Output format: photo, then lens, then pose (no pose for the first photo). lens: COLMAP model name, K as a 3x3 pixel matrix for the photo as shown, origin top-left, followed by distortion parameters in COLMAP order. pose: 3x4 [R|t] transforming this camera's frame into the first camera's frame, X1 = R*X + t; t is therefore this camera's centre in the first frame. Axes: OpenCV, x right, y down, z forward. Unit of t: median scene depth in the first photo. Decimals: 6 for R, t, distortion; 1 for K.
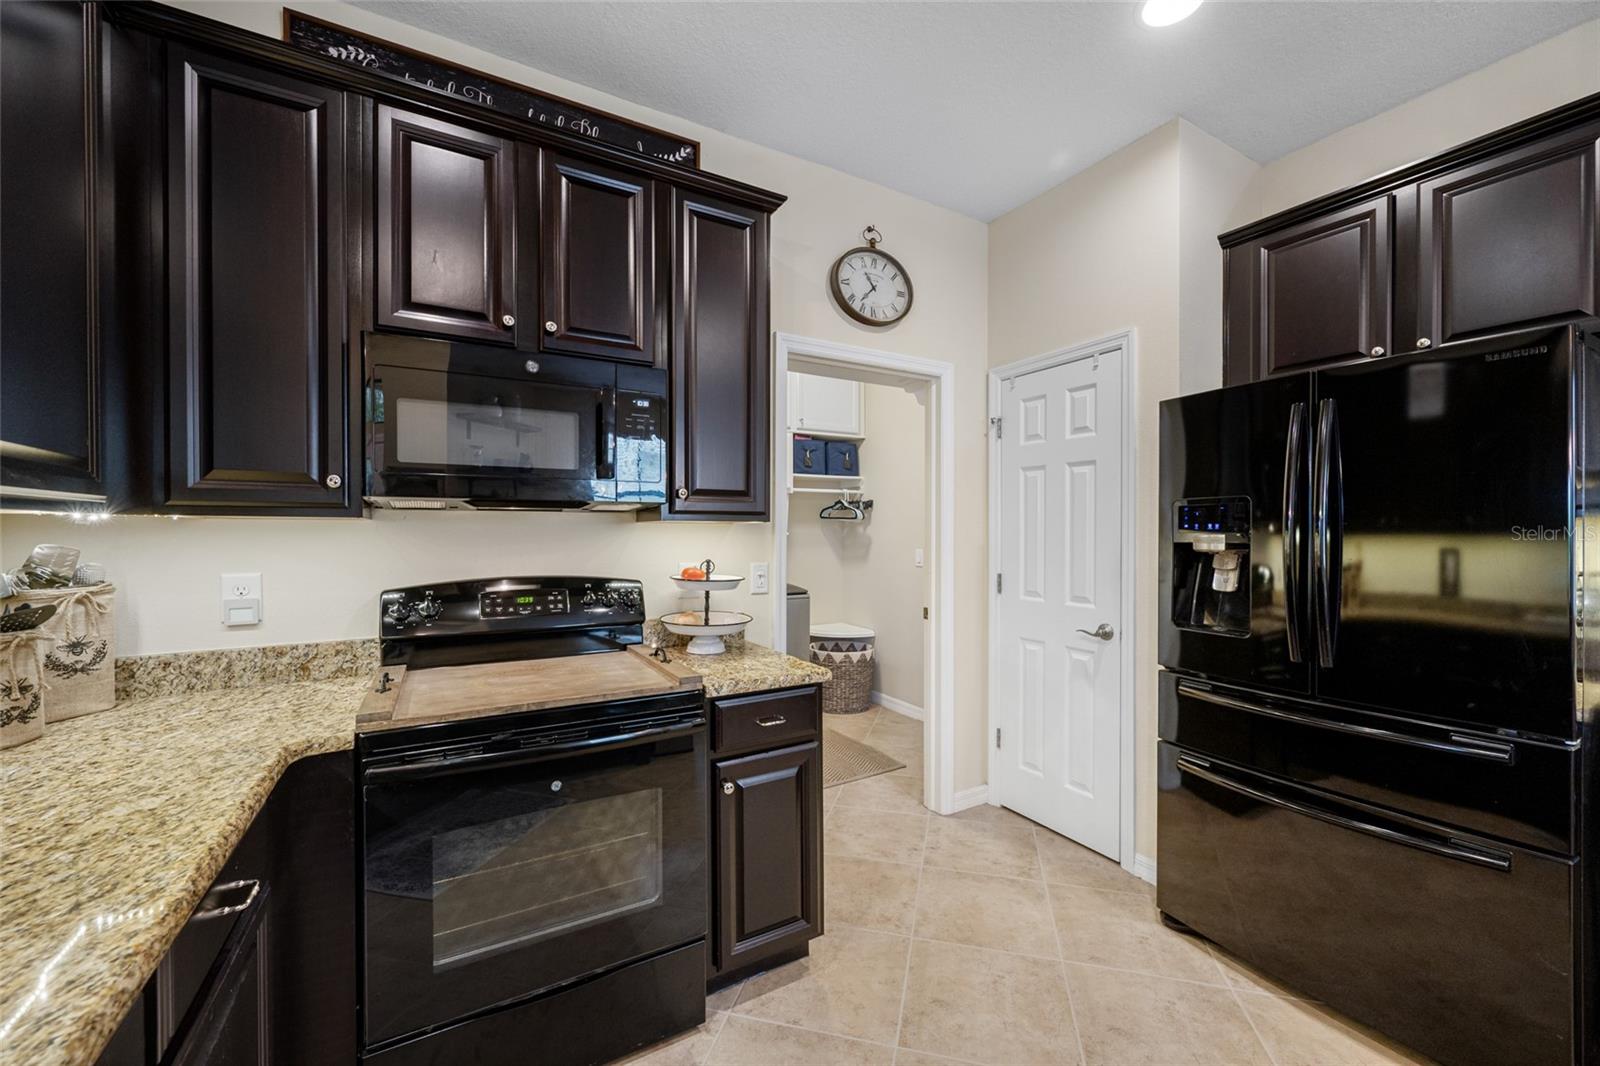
lens RADIAL K [[633.9, 0, 801.9], [0, 633.9, 537.4], [0, 0, 1]] dist [-0.001982, 0.000044]
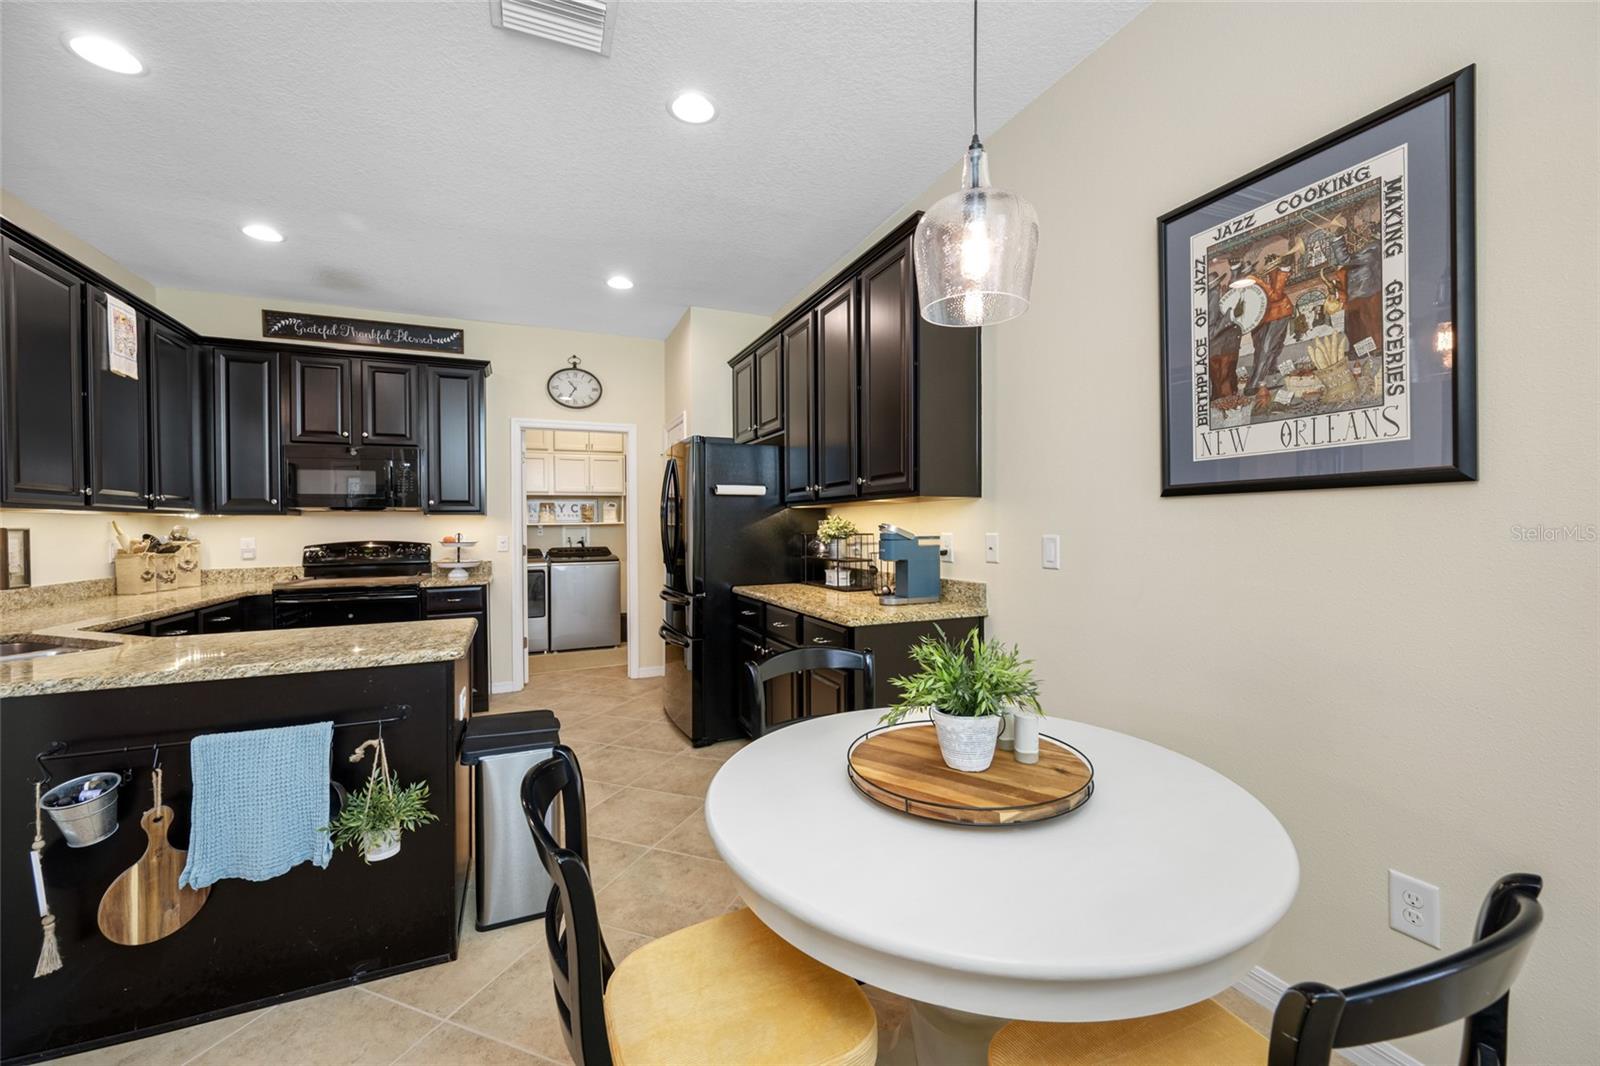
lens RADIAL K [[633.9, 0, 799.5], [0, 633.9, 527.5], [0, 0, 1]] dist [-0.001982, 0.000044]
pose [[0.995029, -0.009003, -0.099174, 1.534217], [0.009000, 0.999959, -0.000475, 0.035566], [0.099174, -0.000420, 0.995070, -1.275652]]
